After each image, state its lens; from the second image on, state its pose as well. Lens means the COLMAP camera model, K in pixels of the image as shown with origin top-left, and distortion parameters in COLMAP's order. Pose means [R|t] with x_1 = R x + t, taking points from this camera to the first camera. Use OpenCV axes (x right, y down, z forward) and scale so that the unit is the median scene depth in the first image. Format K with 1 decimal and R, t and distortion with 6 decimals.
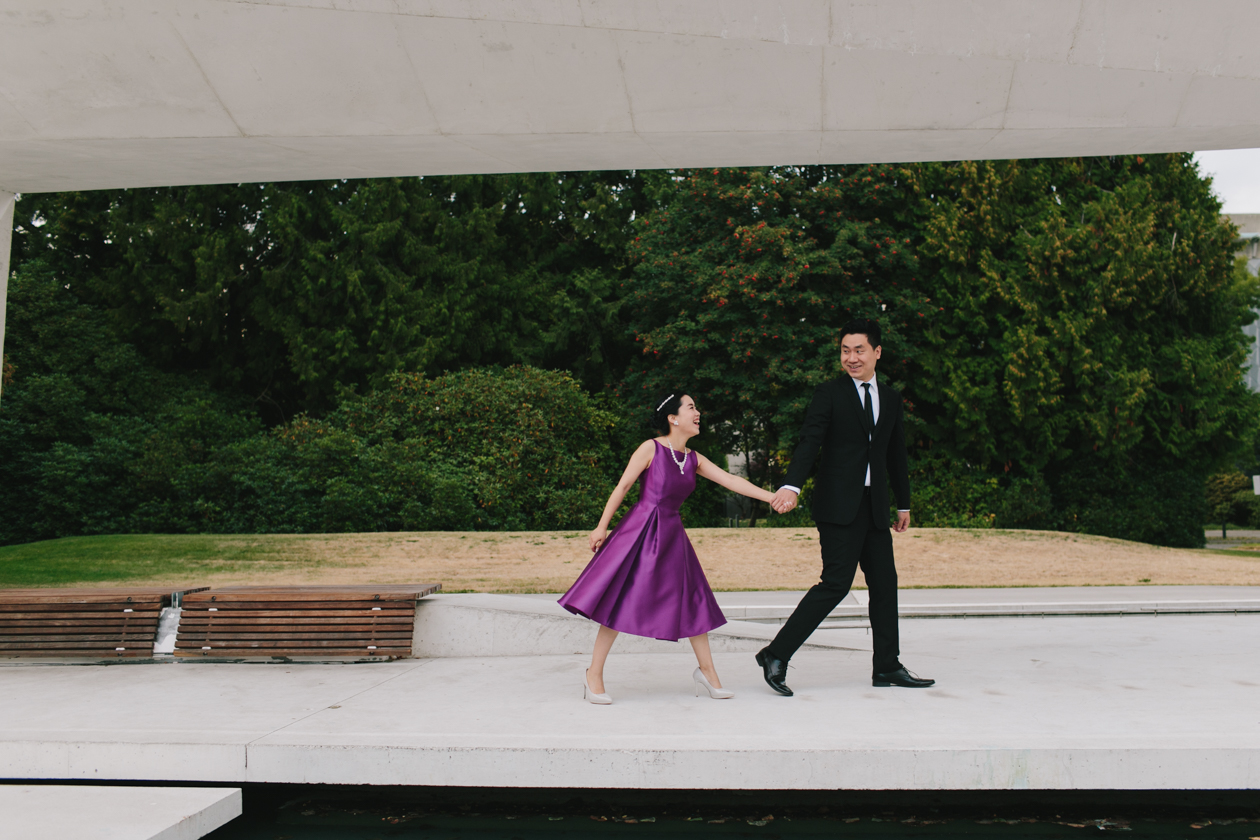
lens RADIAL K [[1148.1, 0, 630.0], [0, 1148.1, 420.0], [0, 0, 1]] dist [-0.118727, 0.145463]
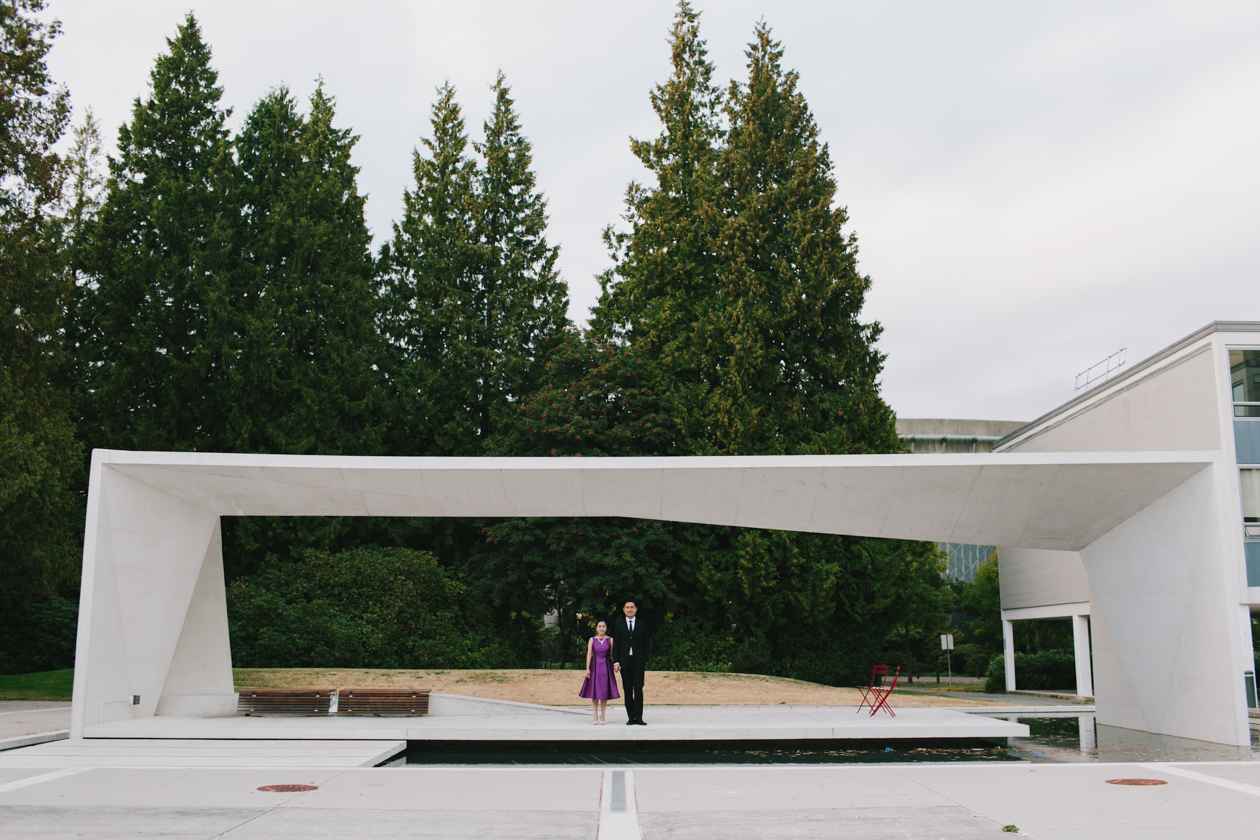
lens RADIAL K [[1148.1, 0, 630.0], [0, 1148.1, 420.0], [0, 0, 1]] dist [-0.118727, 0.145463]
pose [[0.986794, 0.046300, 0.155222, -0.040332], [-0.027008, 0.991894, -0.124168, -0.037910], [-0.159712, 0.118336, 0.980045, -0.421122]]
